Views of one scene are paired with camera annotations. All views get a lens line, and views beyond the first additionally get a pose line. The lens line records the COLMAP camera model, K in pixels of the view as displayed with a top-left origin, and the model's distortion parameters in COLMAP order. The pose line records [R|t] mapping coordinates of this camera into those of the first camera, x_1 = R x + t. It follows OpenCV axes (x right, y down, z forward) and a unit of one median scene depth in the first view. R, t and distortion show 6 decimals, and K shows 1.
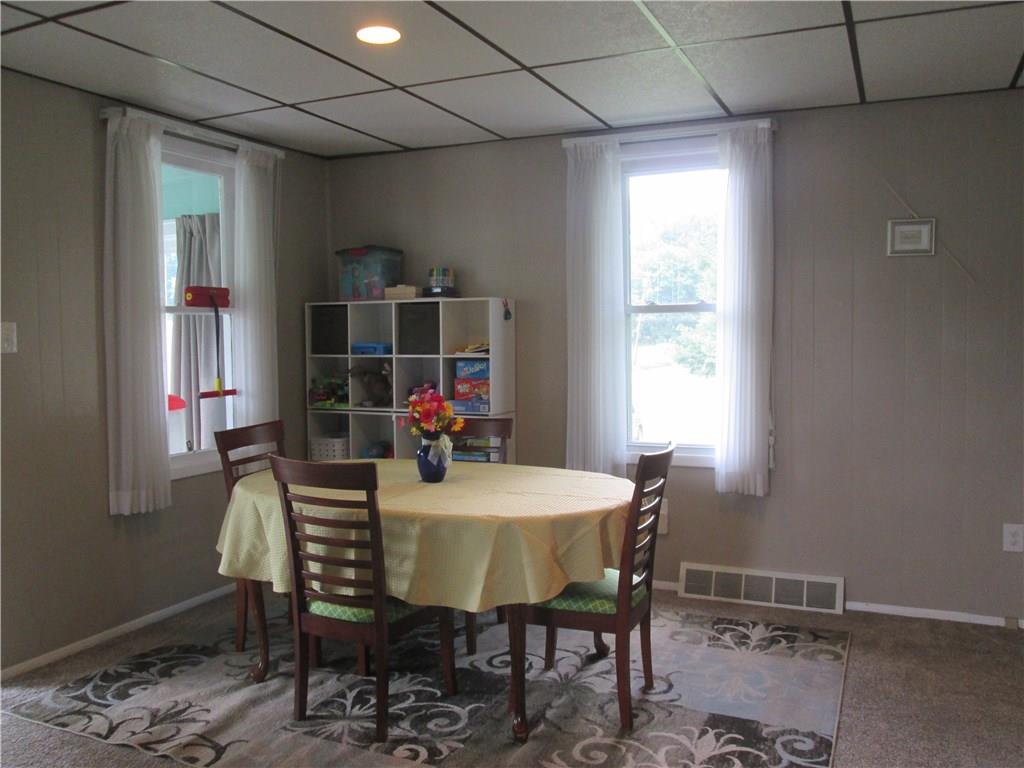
lens RADIAL K [[850.6, 0, 517.7], [0, 850.6, 383.4], [0, 0, 1]] dist [-0.032197, 0.017408]
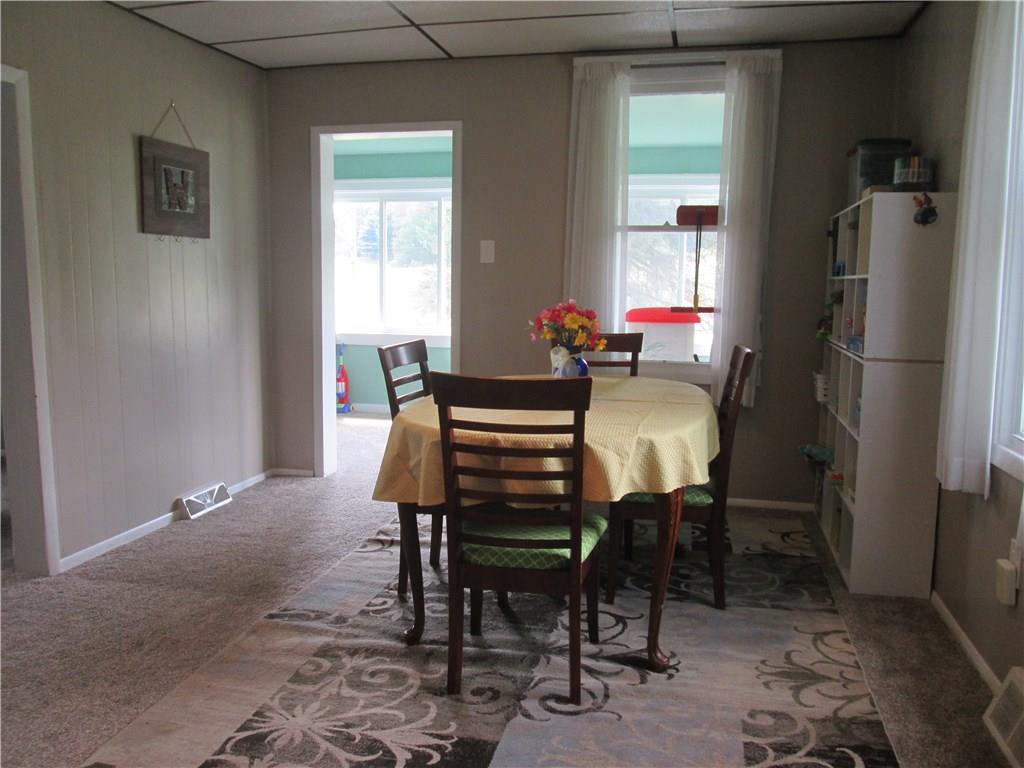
lens RADIAL K [[850.6, 0, 517.7], [0, 850.6, 383.4], [0, 0, 1]] dist [-0.032197, 0.017408]
pose [[0.208772, 0.128045, -0.969546, 0.671066], [-0.074747, 0.990581, 0.114728, -0.002140], [0.975104, 0.048519, 0.216377, 0.626497]]
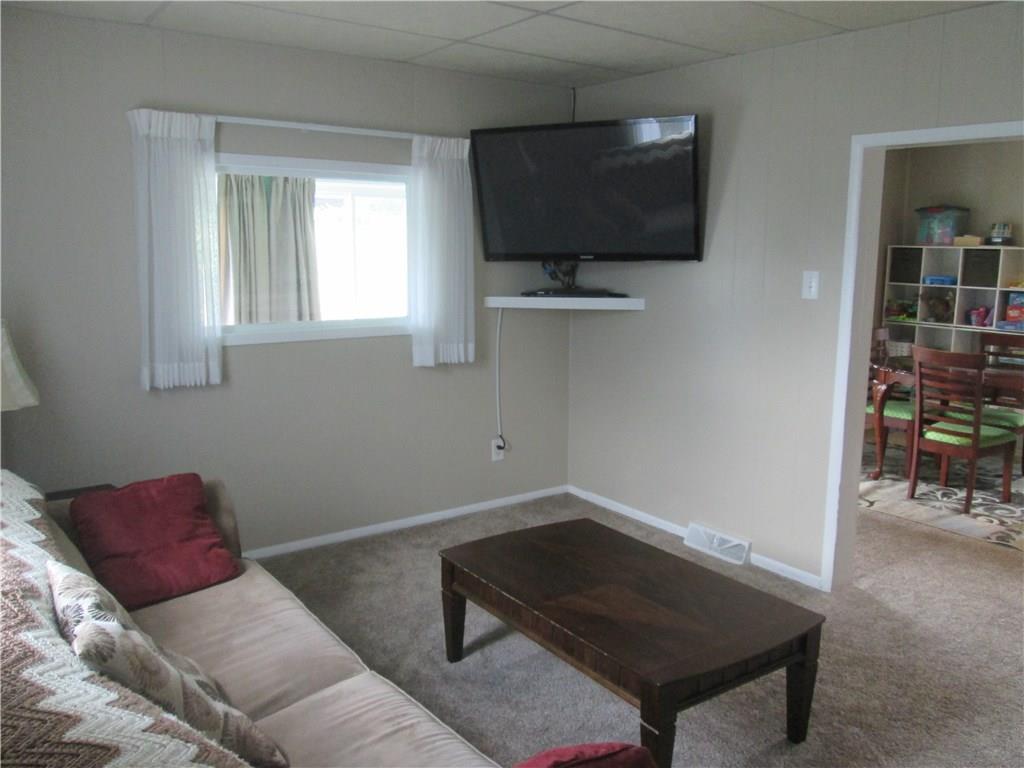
lens RADIAL K [[850.6, 0, 517.7], [0, 850.6, 383.4], [0, 0, 1]] dist [-0.032197, 0.017408]
pose [[0.873884, 0.099160, -0.475914, -0.119078], [-0.047950, 0.991784, 0.118598, -0.005542], [0.483764, -0.080821, 0.871459, -0.671086]]
